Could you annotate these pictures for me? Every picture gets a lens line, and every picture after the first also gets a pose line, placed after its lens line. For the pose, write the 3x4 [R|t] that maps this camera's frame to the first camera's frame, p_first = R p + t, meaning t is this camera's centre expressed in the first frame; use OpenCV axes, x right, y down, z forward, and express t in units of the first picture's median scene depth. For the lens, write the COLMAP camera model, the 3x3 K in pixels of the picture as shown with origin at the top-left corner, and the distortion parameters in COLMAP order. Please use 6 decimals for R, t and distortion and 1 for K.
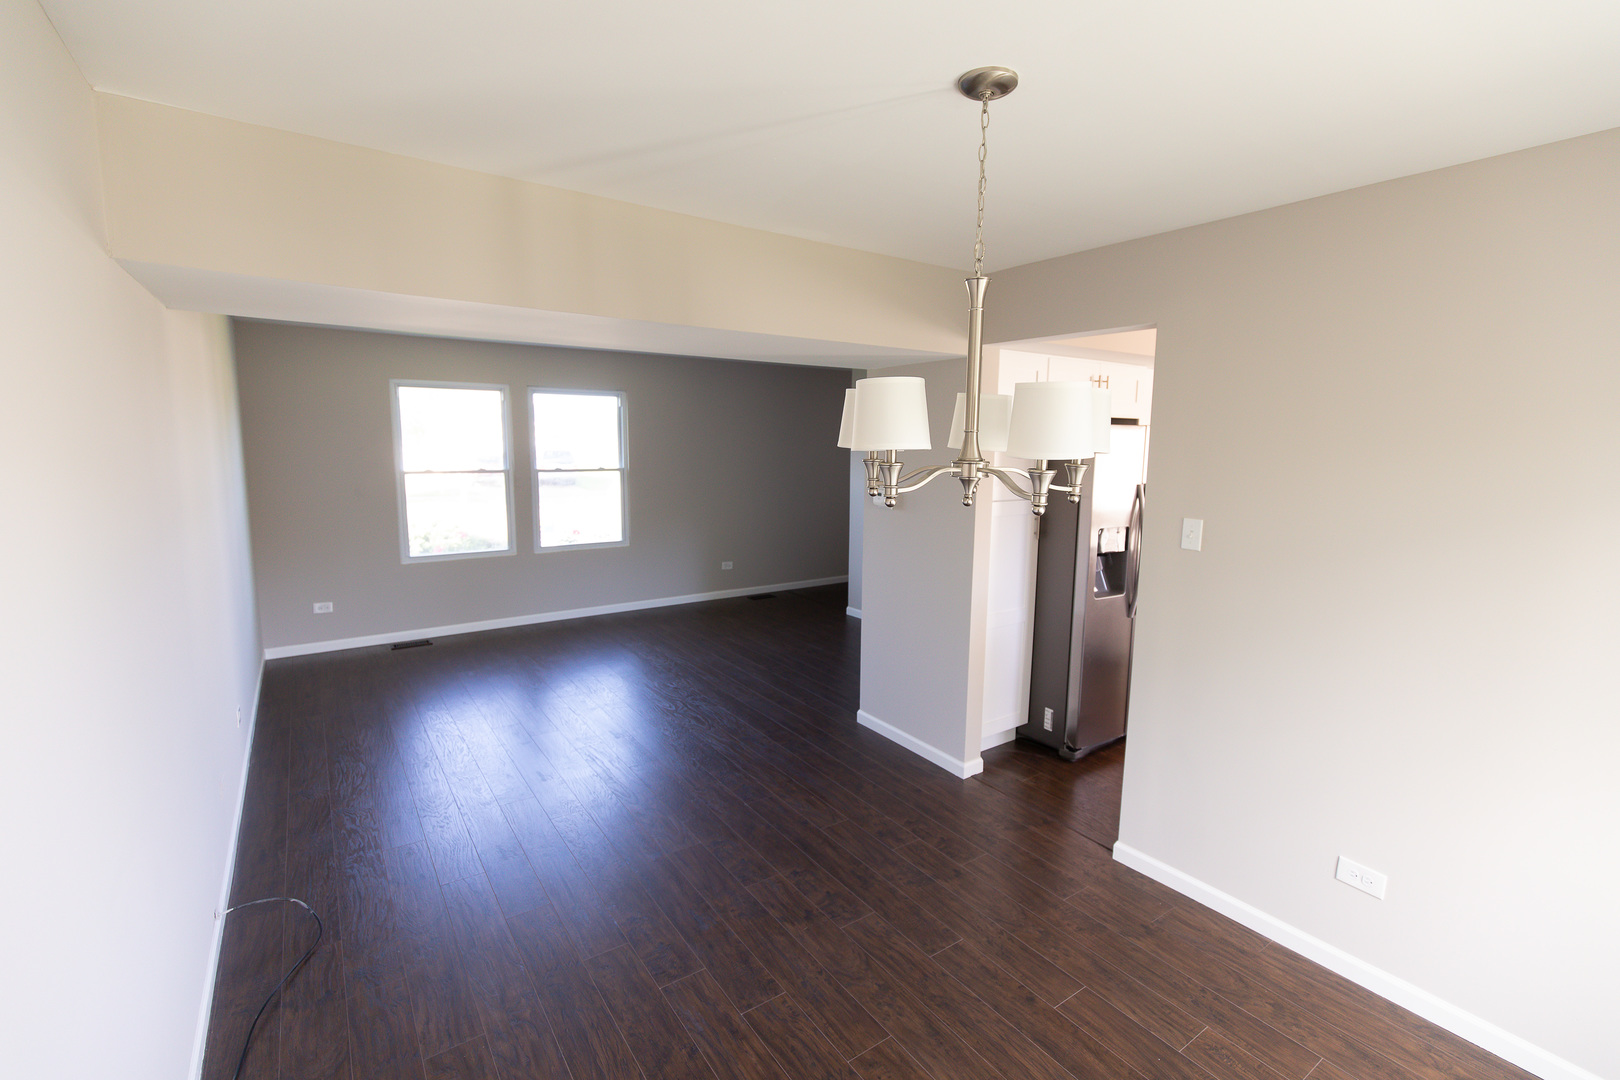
lens RADIAL K [[723.0, 0, 805.9], [0, 723.0, 541.5], [0, 0, 1]] dist [0.008776, -0.001757]
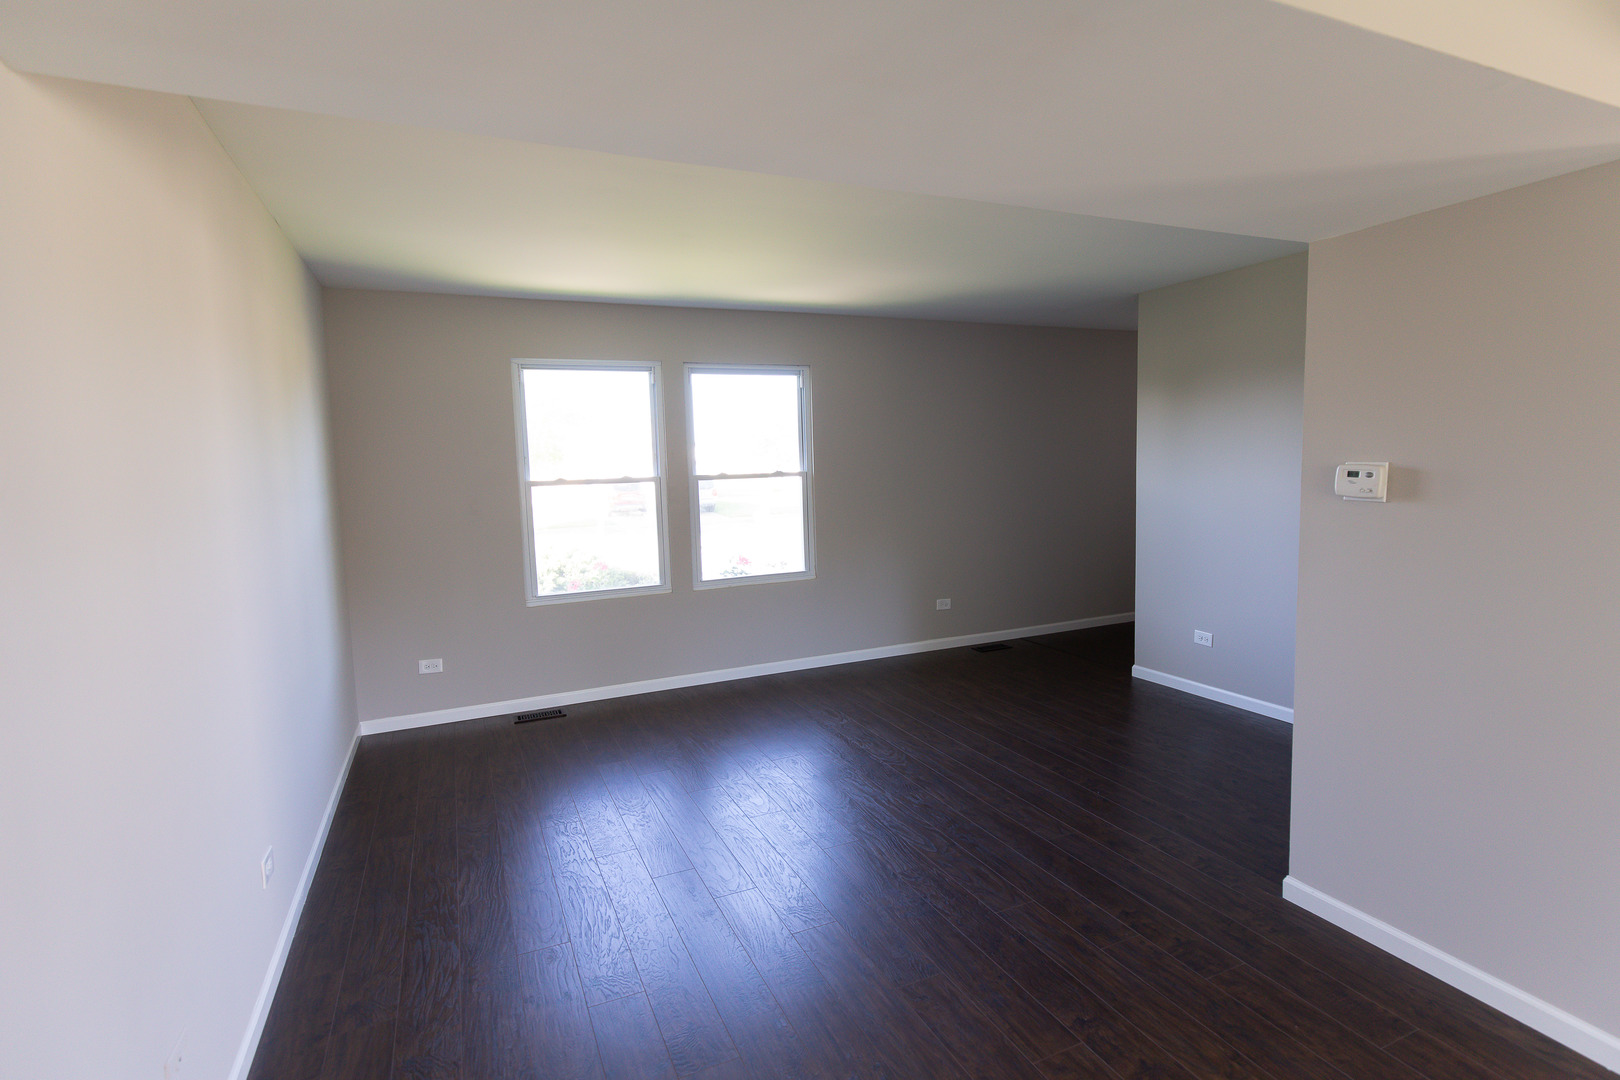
lens RADIAL K [[849.3, 0, 811.4], [0, 849.3, 545.6], [0, 0, 1]] dist [-0.002669, -0.000130]
pose [[0.980130, -0.019341, -0.197409, -0.092430], [0.013355, 0.999411, -0.031613, 0.000184], [0.197904, 0.028348, 0.979811, 0.188713]]
